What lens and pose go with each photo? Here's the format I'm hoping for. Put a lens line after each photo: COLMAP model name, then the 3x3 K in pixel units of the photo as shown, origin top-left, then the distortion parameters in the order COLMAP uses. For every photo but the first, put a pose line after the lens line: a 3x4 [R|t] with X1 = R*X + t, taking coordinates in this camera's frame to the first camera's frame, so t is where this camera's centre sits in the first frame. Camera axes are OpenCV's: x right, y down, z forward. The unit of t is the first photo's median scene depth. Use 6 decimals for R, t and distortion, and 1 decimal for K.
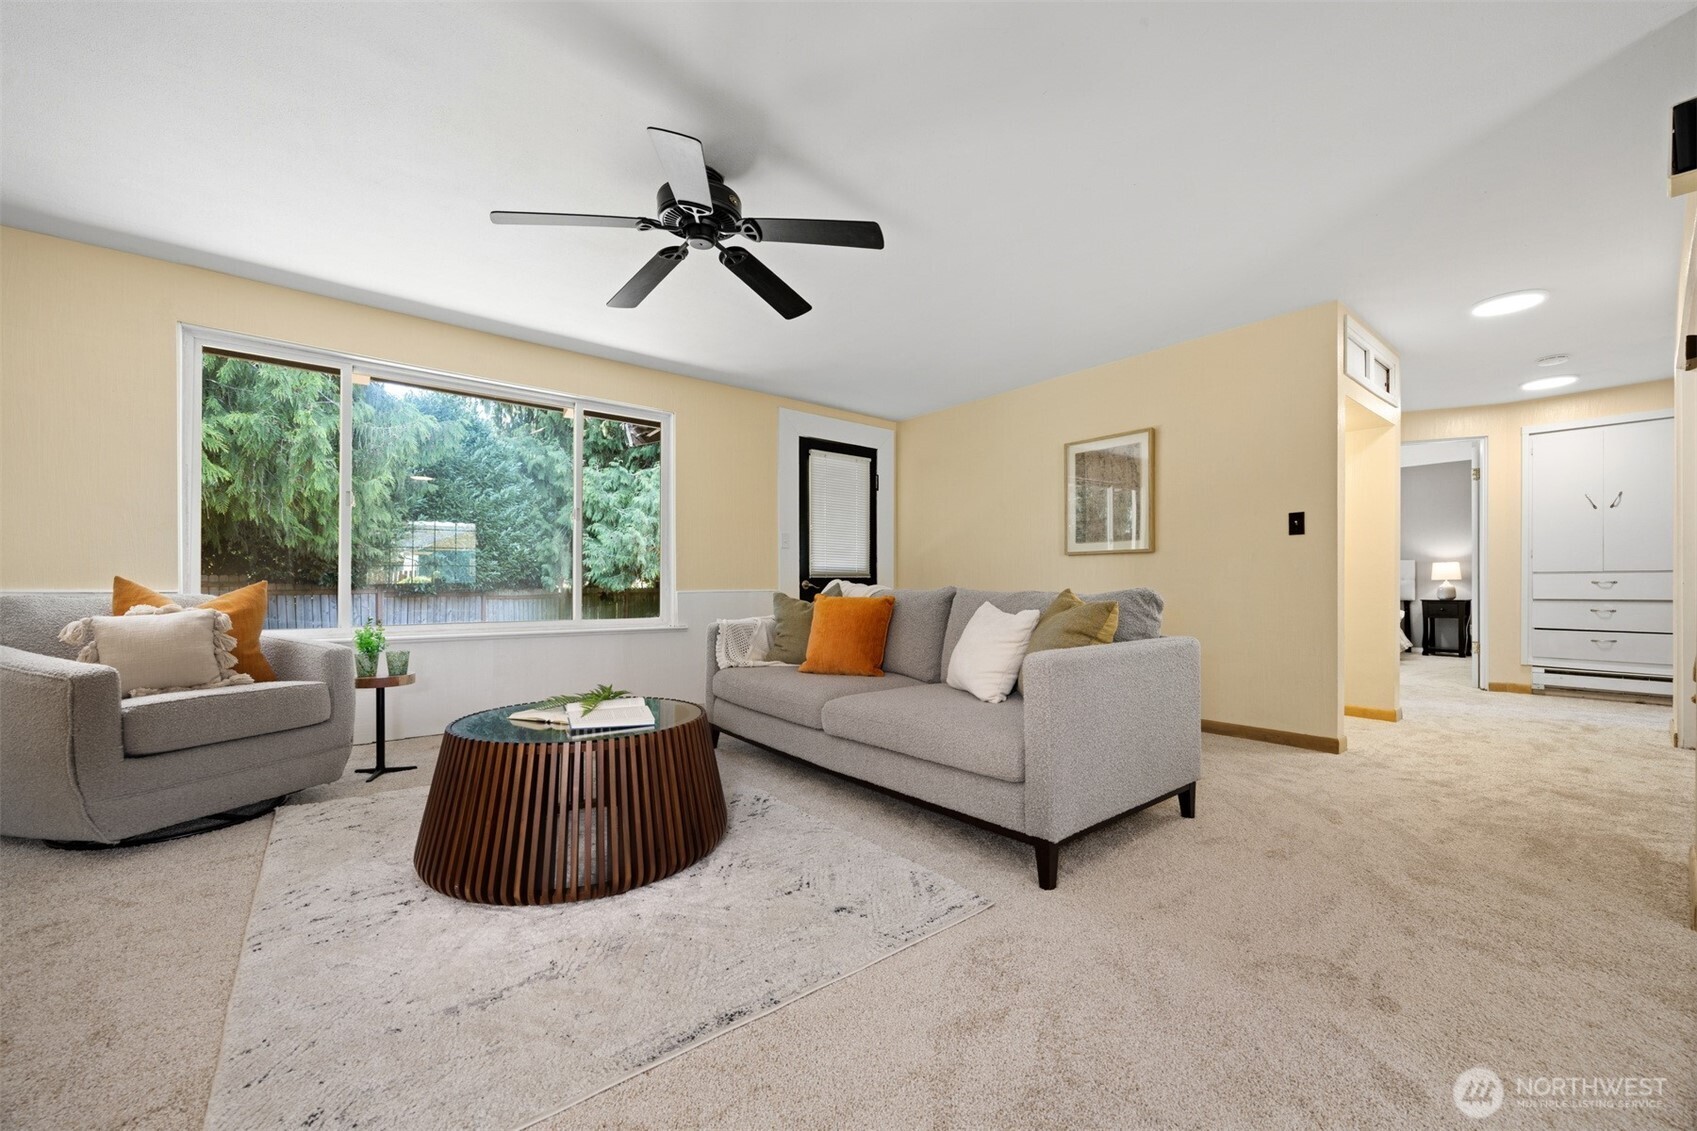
lens RADIAL K [[648.8, 0, 847.4], [0, 648.8, 585.4], [0, 0, 1]] dist [-0.002757, -0.000134]
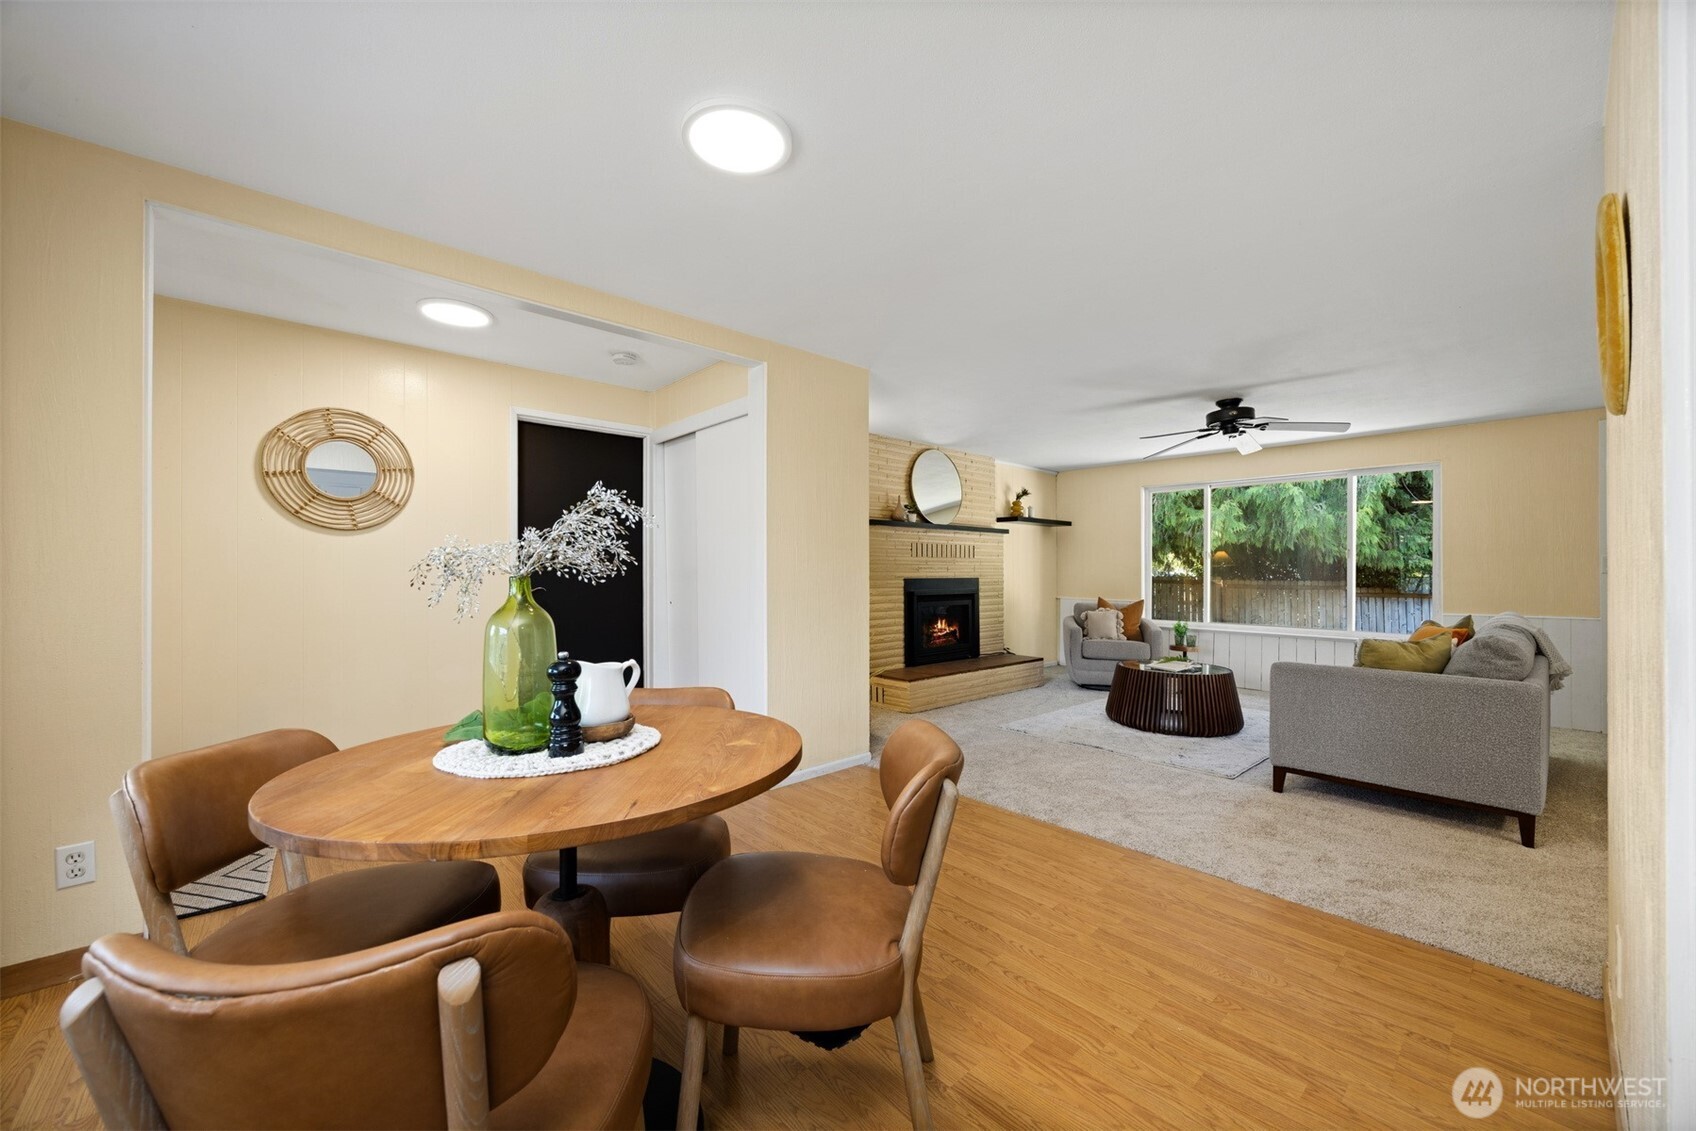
lens RADIAL K [[648.4, 0, 853.4], [0, 648.4, 573.9], [0, 0, 1]] dist [-0.002757, -0.000134]
pose [[0.053029, -0.001199, -0.998592, 1.304205], [-0.009261, 0.999956, -0.001693, -0.080110], [0.998550, 0.009338, 0.053015, -0.177792]]
